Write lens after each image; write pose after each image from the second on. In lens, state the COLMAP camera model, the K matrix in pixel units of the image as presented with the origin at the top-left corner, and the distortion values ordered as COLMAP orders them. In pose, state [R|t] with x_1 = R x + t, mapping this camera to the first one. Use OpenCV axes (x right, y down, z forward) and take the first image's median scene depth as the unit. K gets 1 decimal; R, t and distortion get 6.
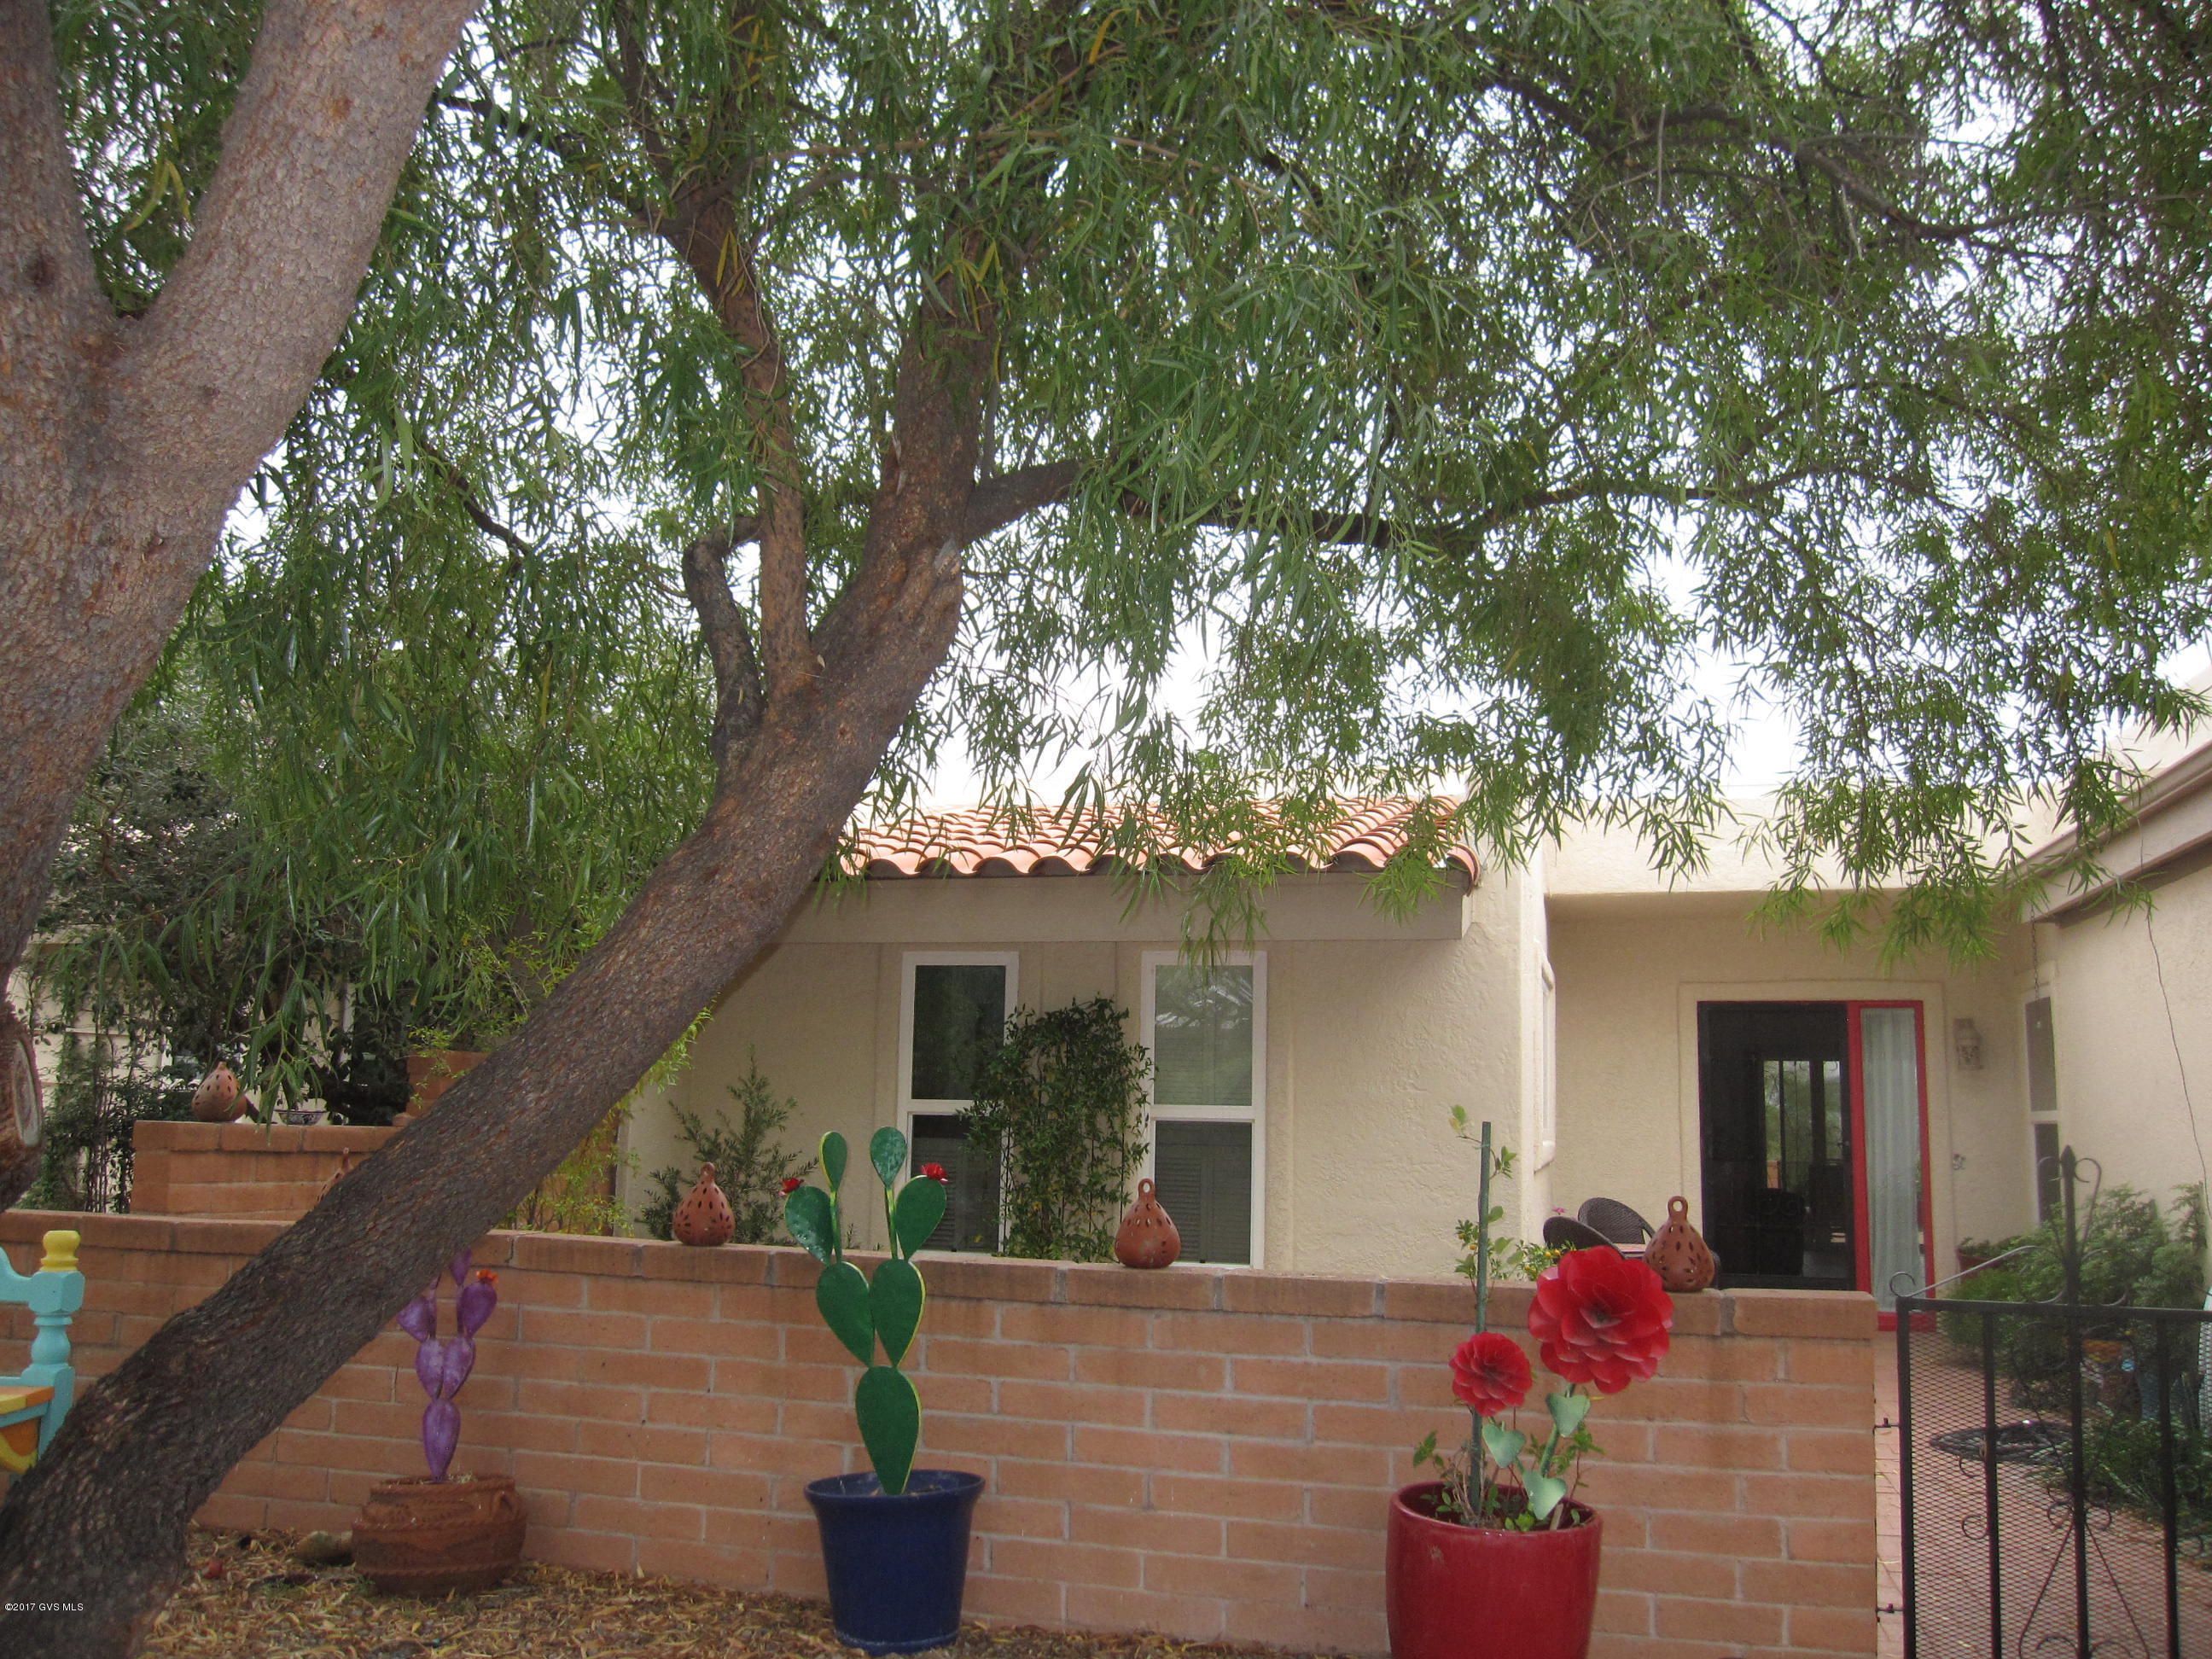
lens RADIAL K [[1821.1, 0, 1109.9], [0, 1821.1, 821.8], [0, 0, 1]] dist [-0.081701, 0.031164]
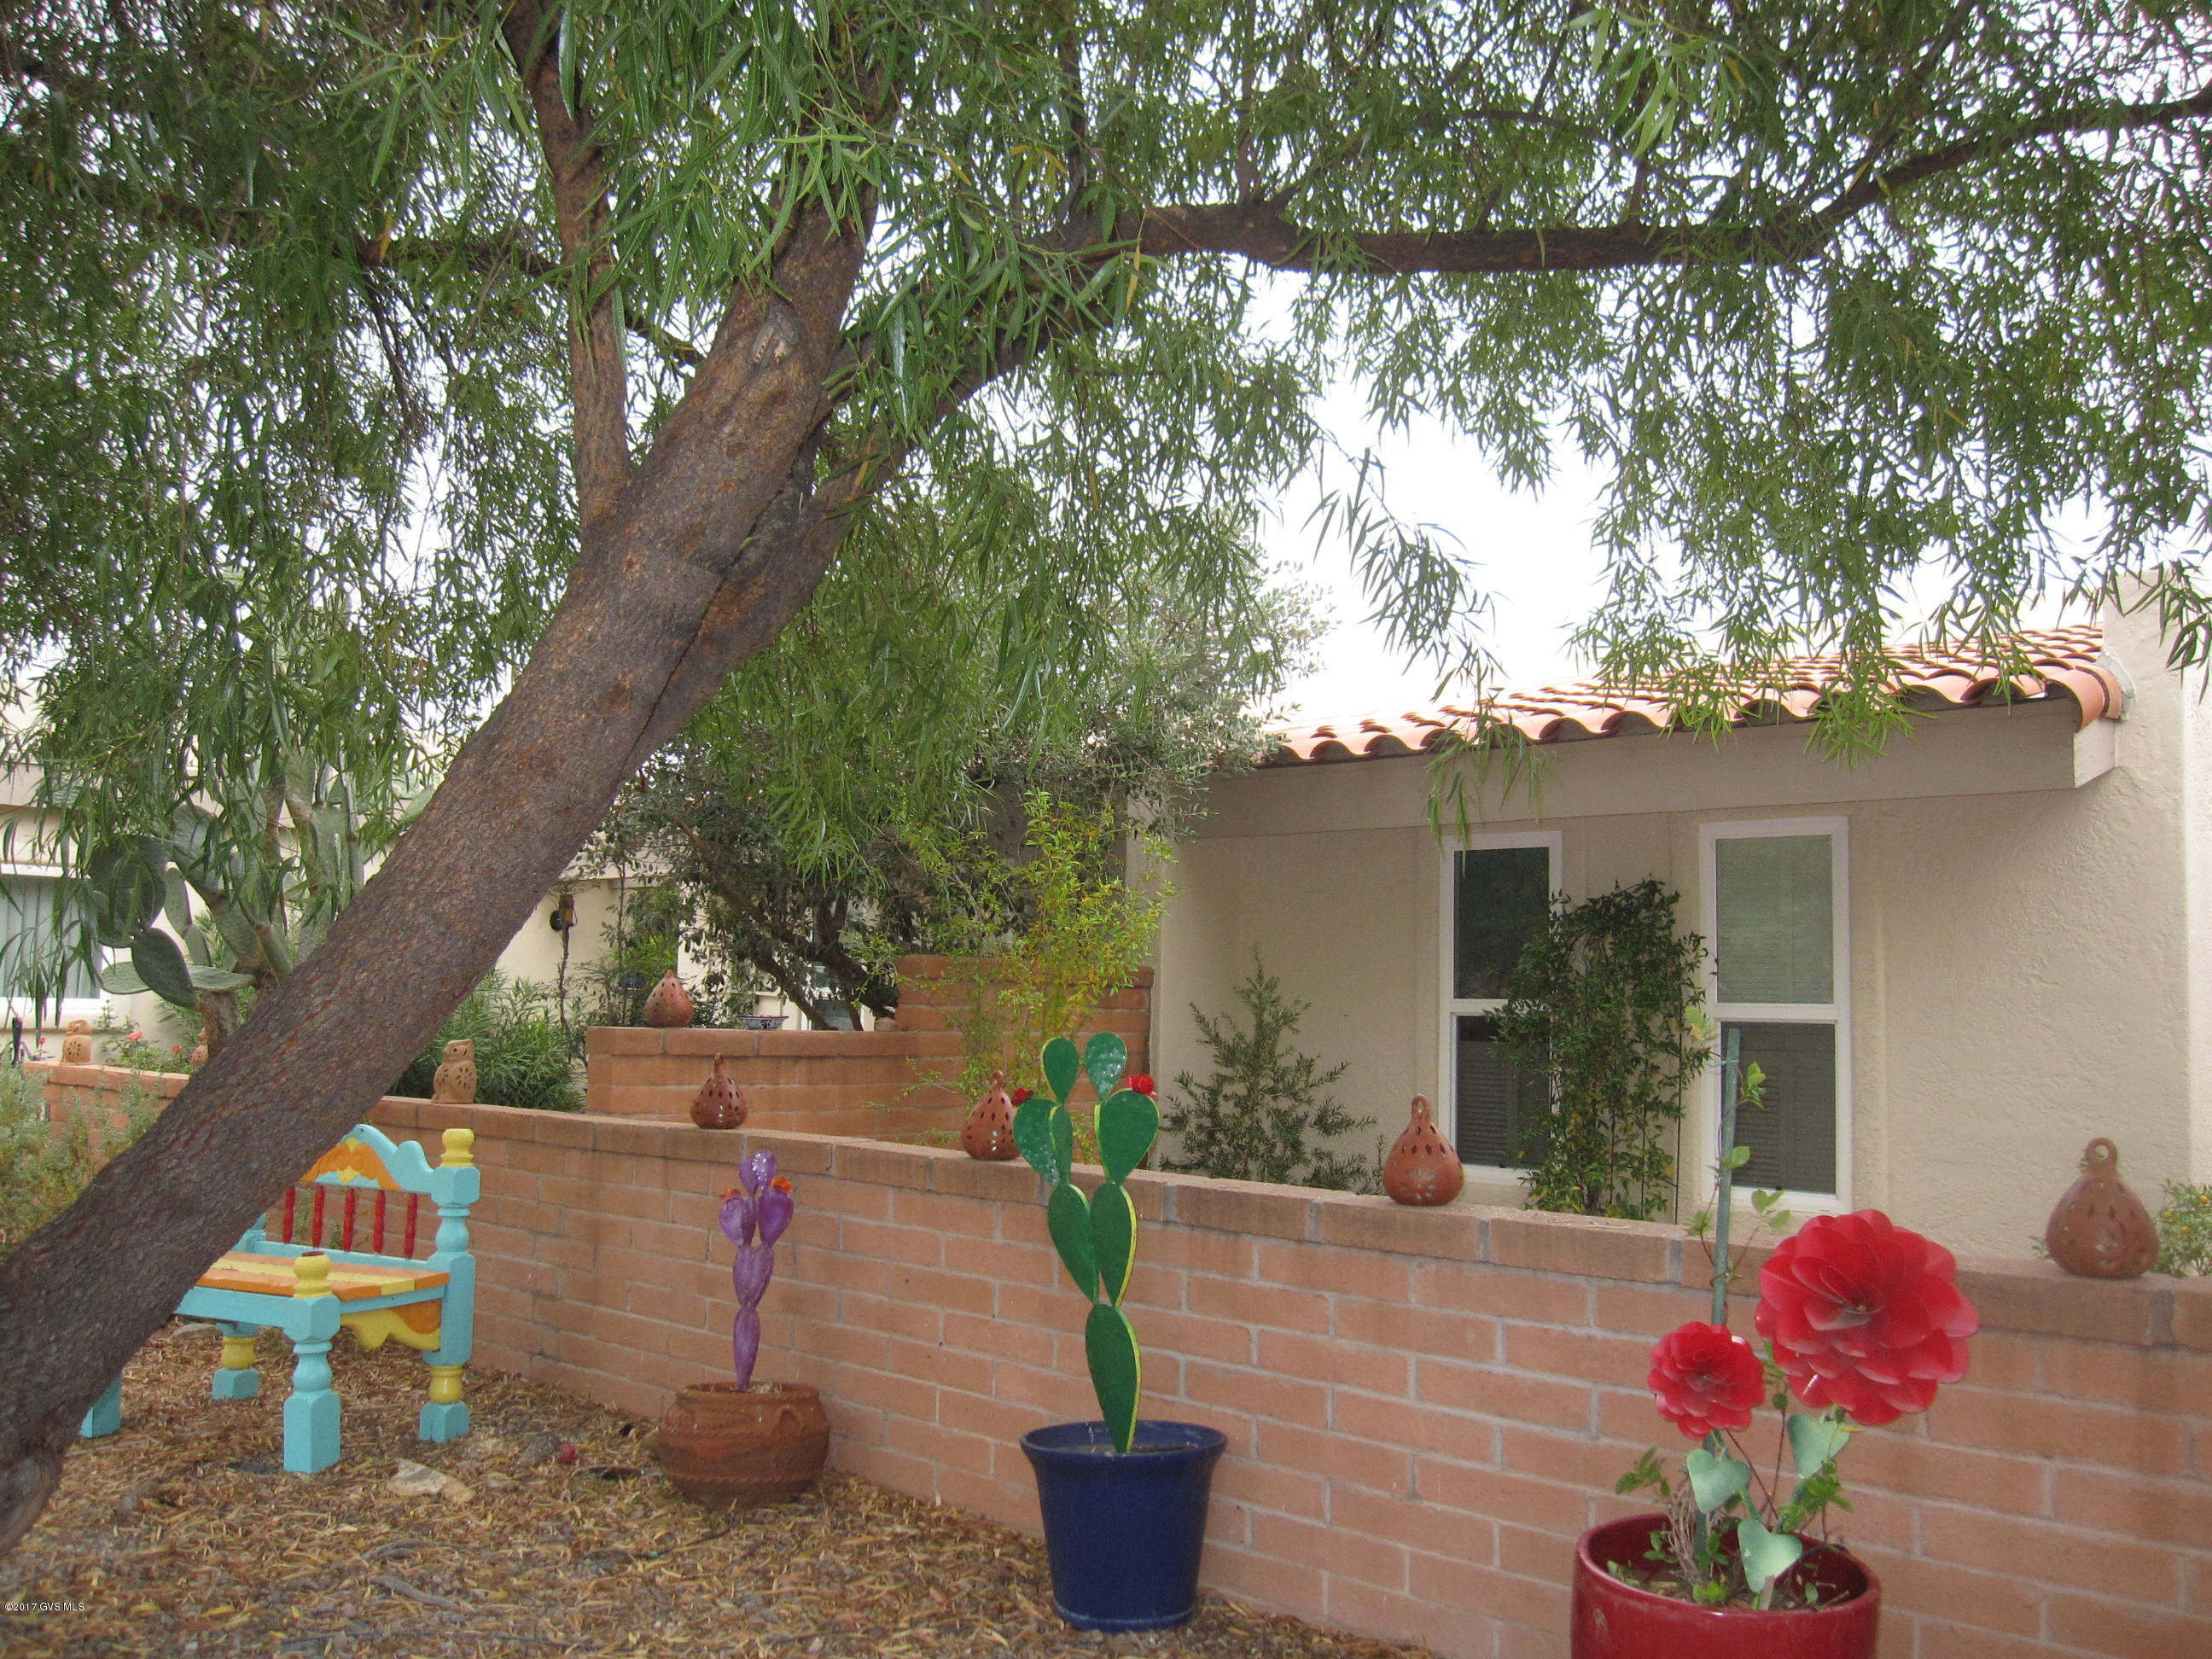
lens RADIAL K [[1821.1, 0, 1100.0], [0, 1821.1, 833.8], [0, 0, 1]] dist [-0.081701, 0.031164]
pose [[0.892496, -0.044183, -0.448886, 0.267697], [0.071646, 0.996443, 0.044373, 0.033670], [0.445328, -0.071763, 0.892487, 0.223058]]
